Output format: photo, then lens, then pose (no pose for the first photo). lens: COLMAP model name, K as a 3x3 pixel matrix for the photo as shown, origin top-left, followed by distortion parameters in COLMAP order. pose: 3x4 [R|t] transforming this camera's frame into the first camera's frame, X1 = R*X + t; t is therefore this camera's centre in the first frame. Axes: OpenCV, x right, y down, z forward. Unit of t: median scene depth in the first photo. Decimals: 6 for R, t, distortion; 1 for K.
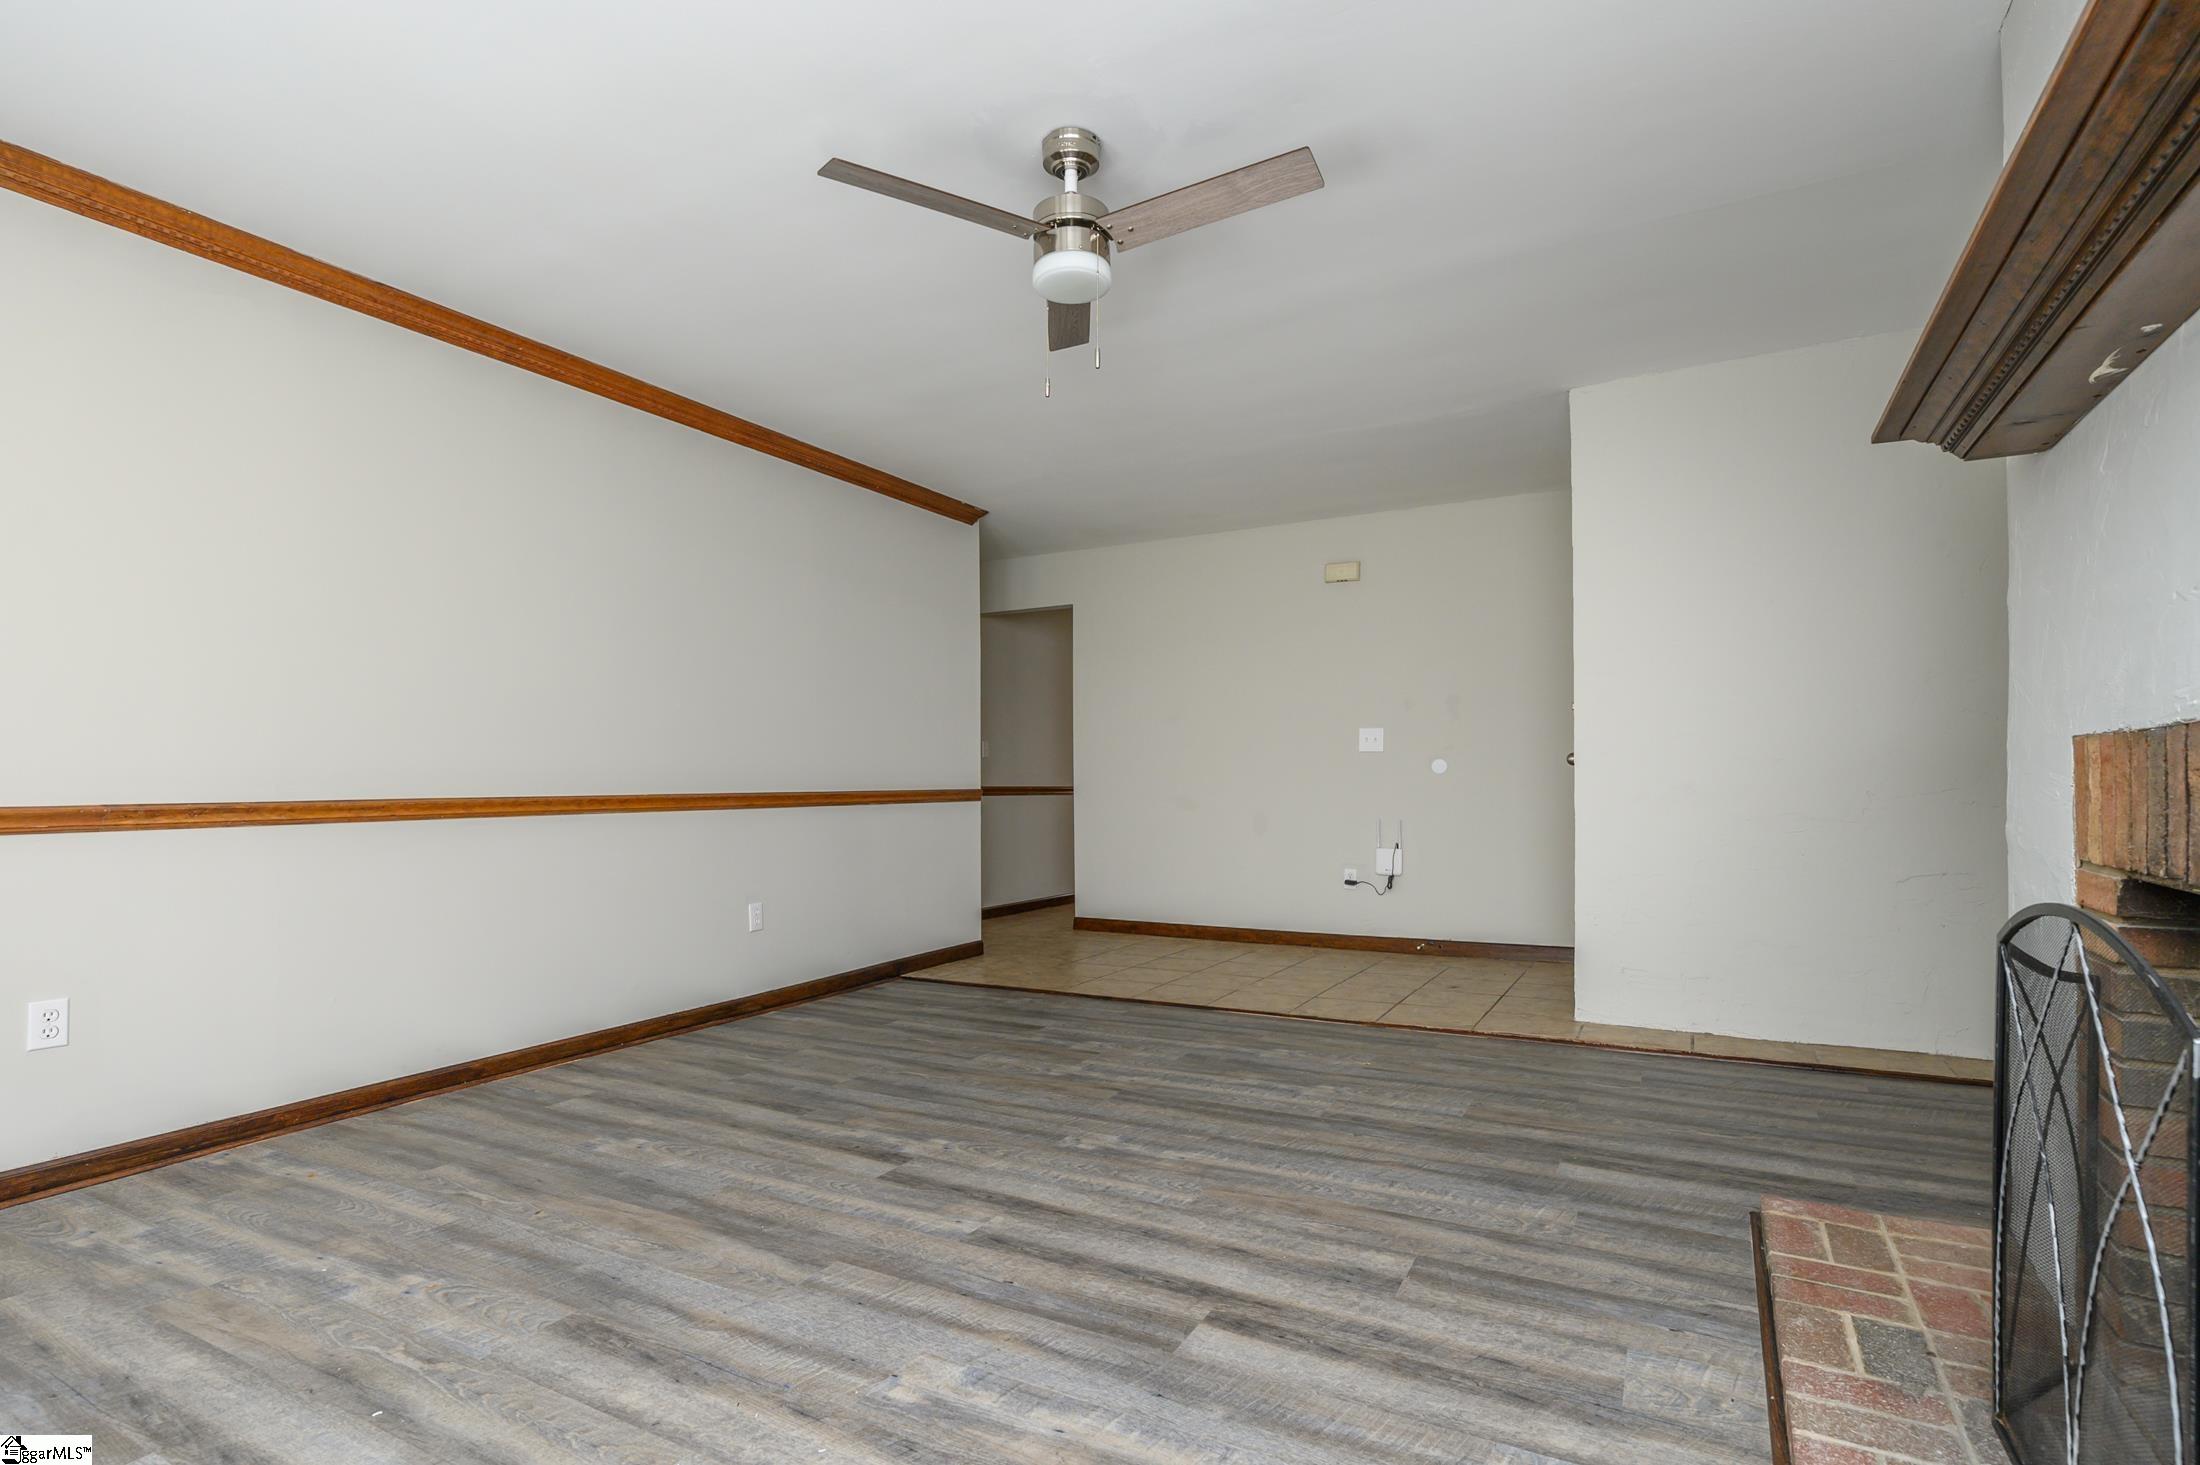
lens RADIAL K [[1041.2, 0, 1105.2], [0, 1041.2, 775.1], [0, 0, 1]] dist [-0.001193, -0.000119]
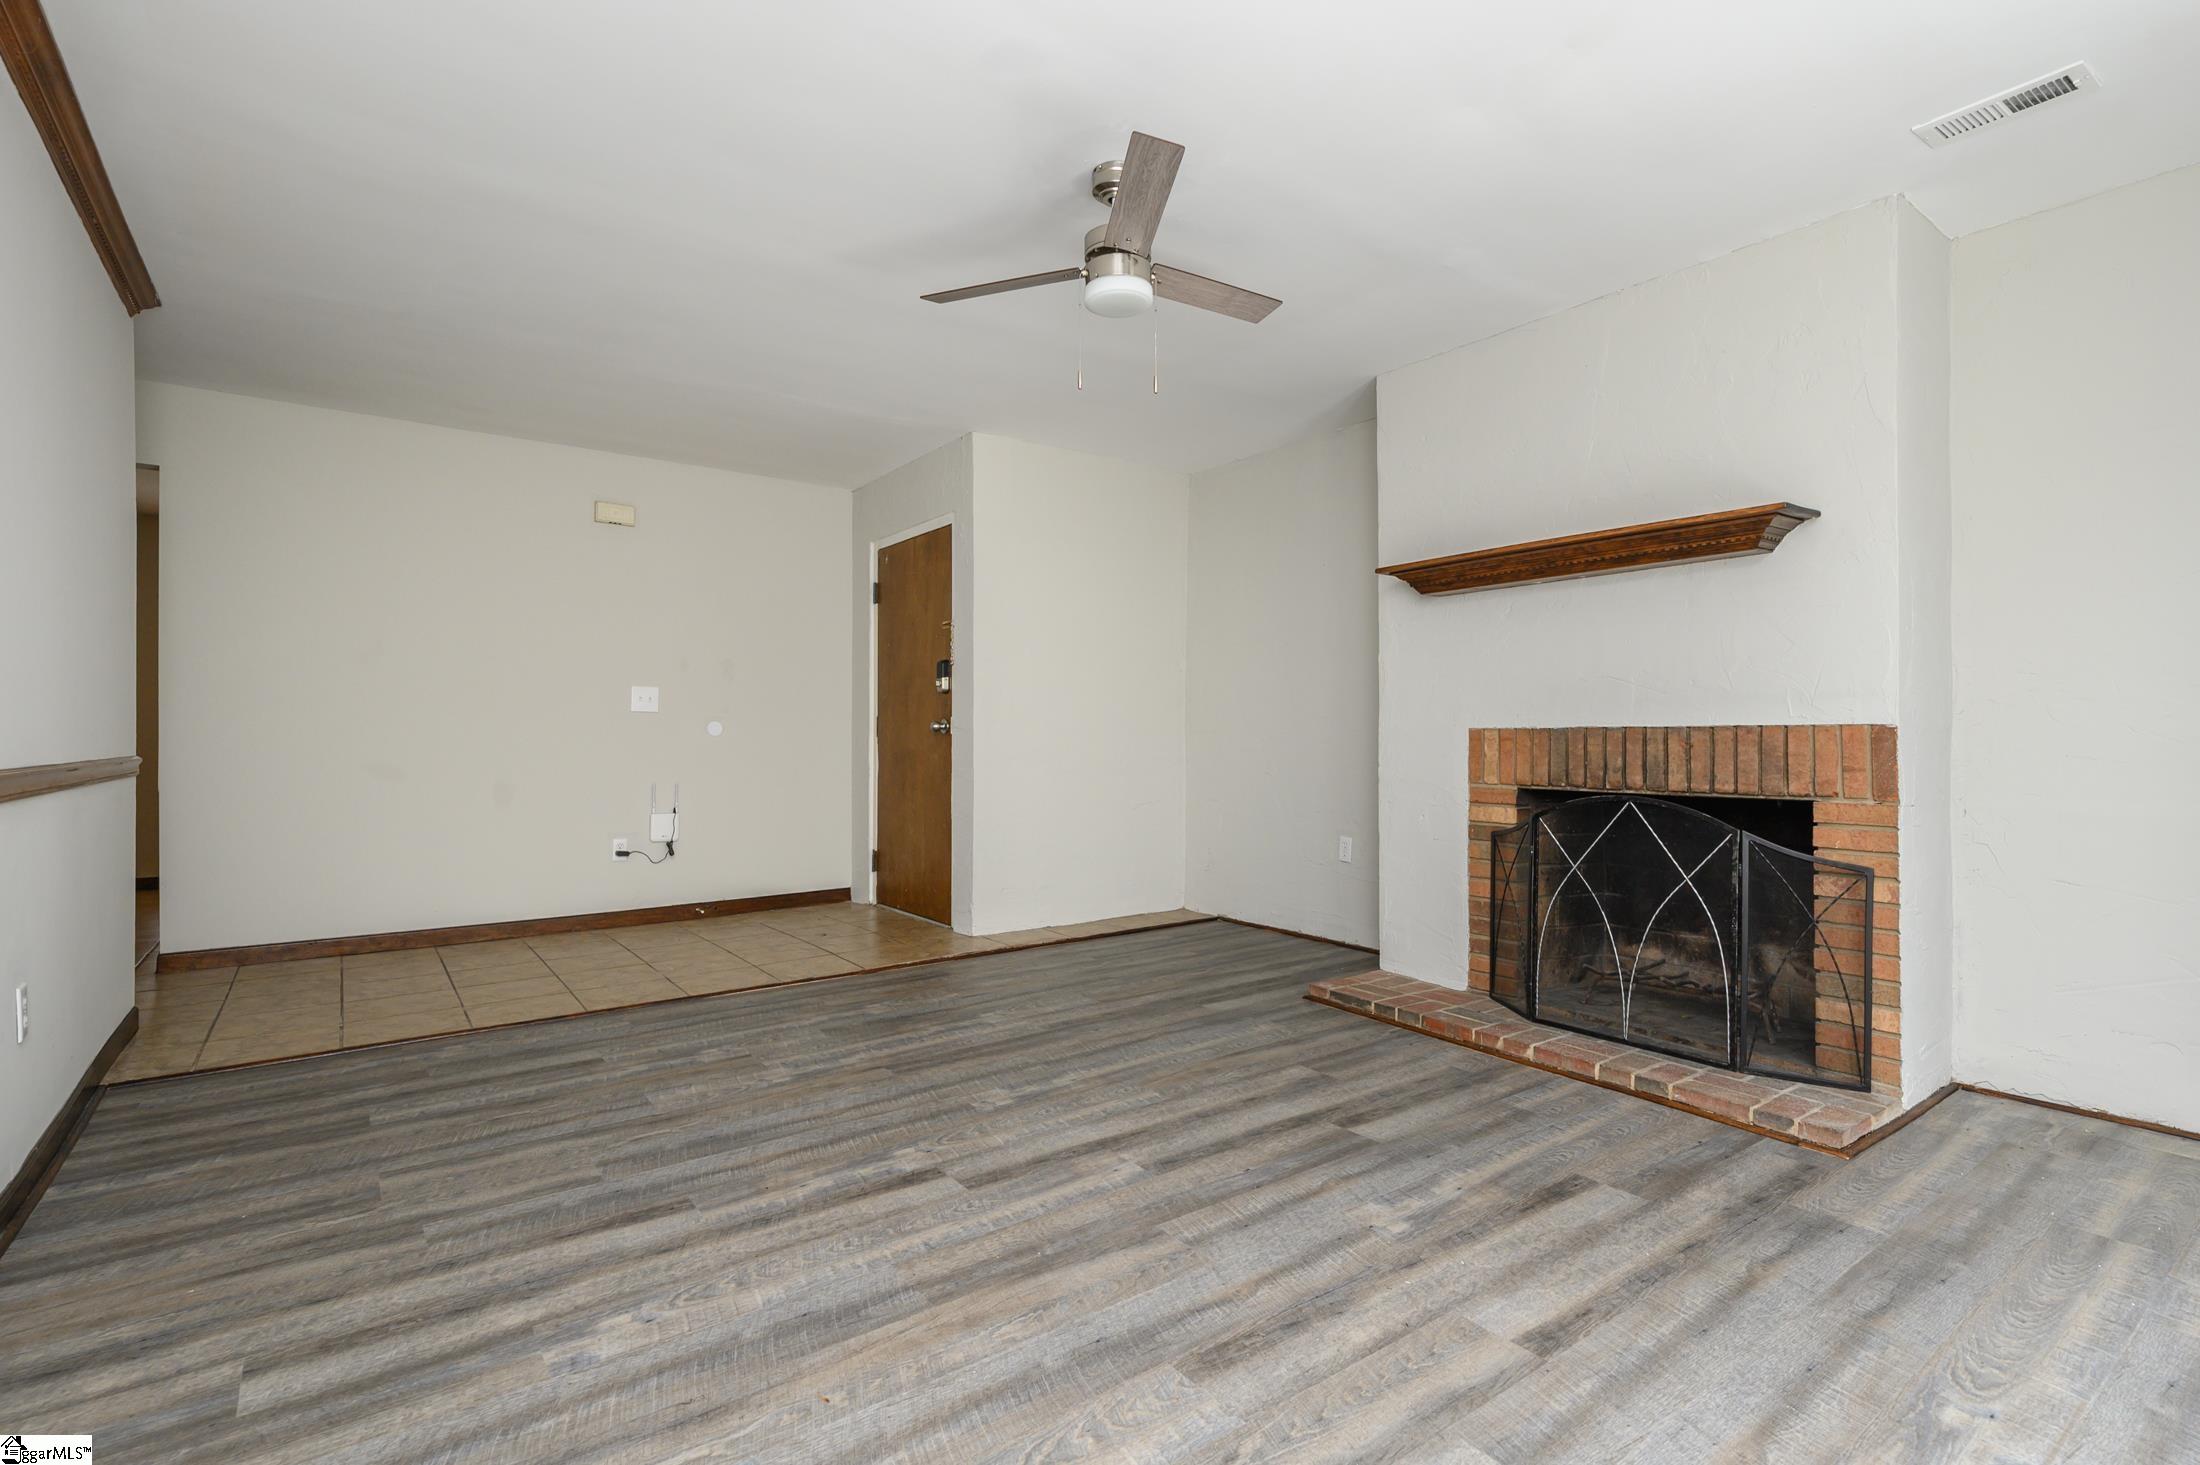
lens RADIAL K [[1064.4, 0, 1100.0], [0, 1064.4, 732.5], [0, 0, 1]] dist [0.012029, -0.000075]
pose [[0.414970, 0.009878, 0.909781, -0.933677], [-0.009332, 0.999935, -0.006600, -0.002514], [-0.909787, -0.005752, 0.415035, 0.475117]]
